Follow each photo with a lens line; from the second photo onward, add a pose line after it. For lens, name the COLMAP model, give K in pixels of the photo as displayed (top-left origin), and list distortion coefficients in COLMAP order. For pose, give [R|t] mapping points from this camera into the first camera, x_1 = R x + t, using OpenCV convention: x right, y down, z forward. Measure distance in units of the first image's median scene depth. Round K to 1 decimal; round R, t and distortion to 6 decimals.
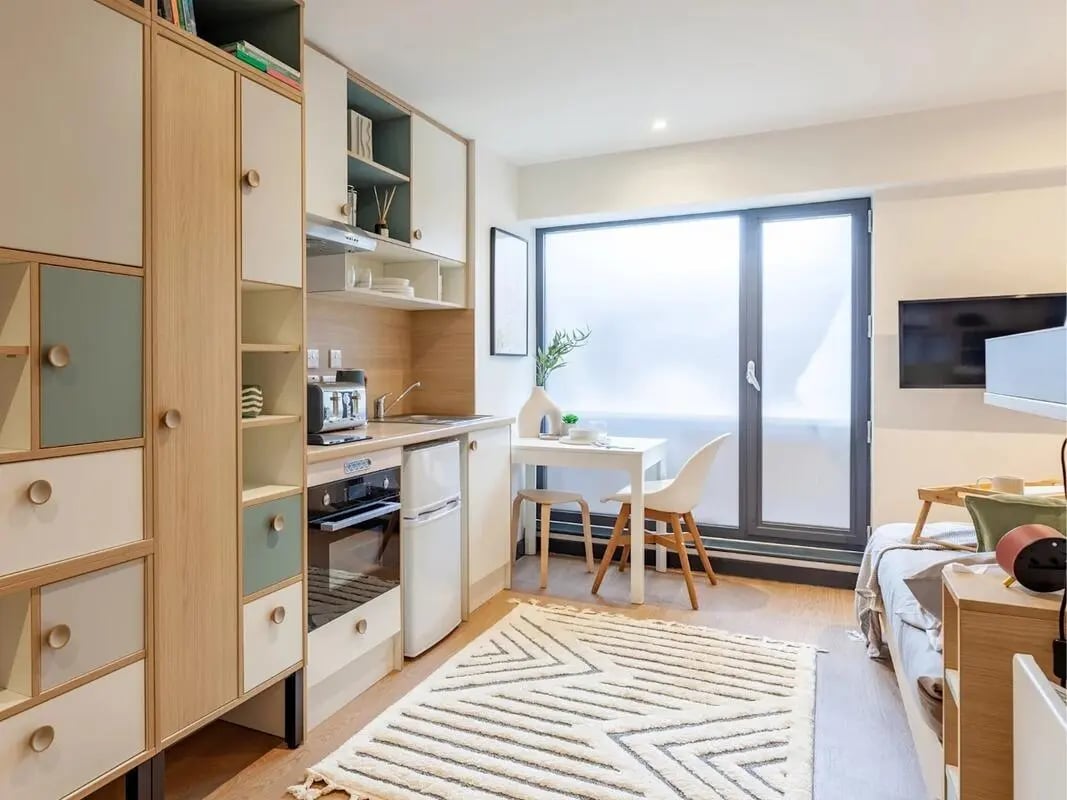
lens RADIAL K [[575.4, 0, 532.1], [0, 575.4, 371.4], [0, 0, 1]] dist [-0.000707, -0.000281]
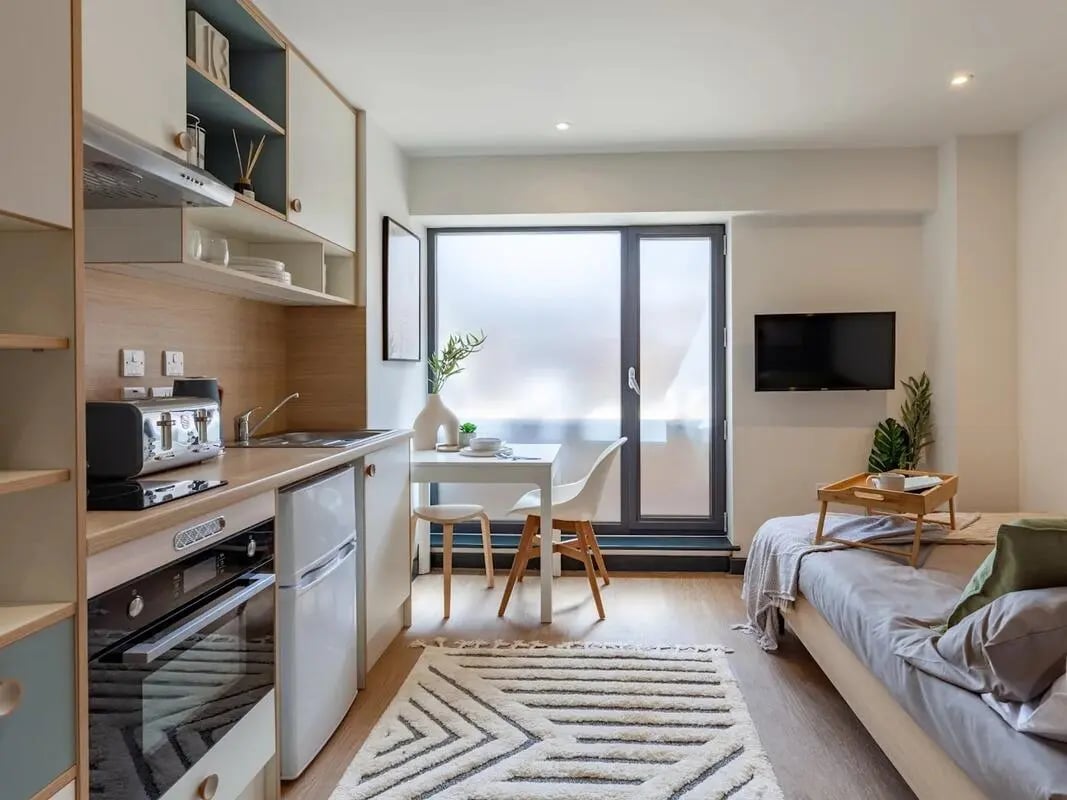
lens RADIAL K [[532.9, 0, 555.6], [0, 532.9, 376.6], [0, 0, 1]] dist [-0.001452, 0.000604]
pose [[0.964211, -0.002990, 0.265119, -0.048724], [0.003020, 0.999995, 0.000293, -0.003706], [-0.265119, 0.000519, 0.964216, 0.197559]]
